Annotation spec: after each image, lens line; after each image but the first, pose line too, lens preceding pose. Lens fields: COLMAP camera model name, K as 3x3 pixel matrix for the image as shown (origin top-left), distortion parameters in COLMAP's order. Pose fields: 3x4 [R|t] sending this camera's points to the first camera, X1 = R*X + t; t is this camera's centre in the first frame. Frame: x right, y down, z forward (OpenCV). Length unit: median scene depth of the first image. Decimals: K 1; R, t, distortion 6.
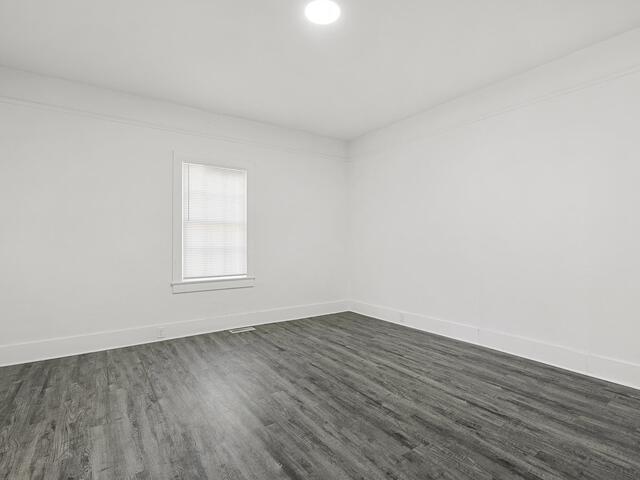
lens RADIAL K [[322.8, 0, 318.9], [0, 322.8, 239.9], [0, 0, 1]] dist [-0.004911, 0.002543]
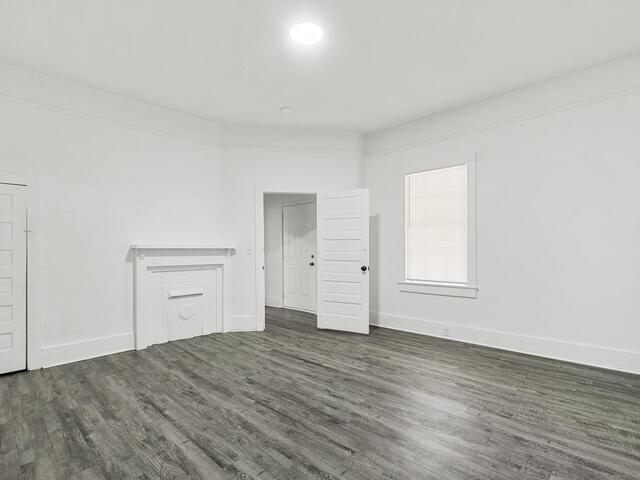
lens RADIAL K [[322.8, 0, 323.6], [0, 322.8, 243.5], [0, 0, 1]] dist [-0.004911, 0.002543]
pose [[-0.979028, 0.006501, -0.203621, 0.180185], [0.011554, 0.999654, -0.023636, 0.027590], [0.203397, -0.025493, -0.978764, 1.996389]]
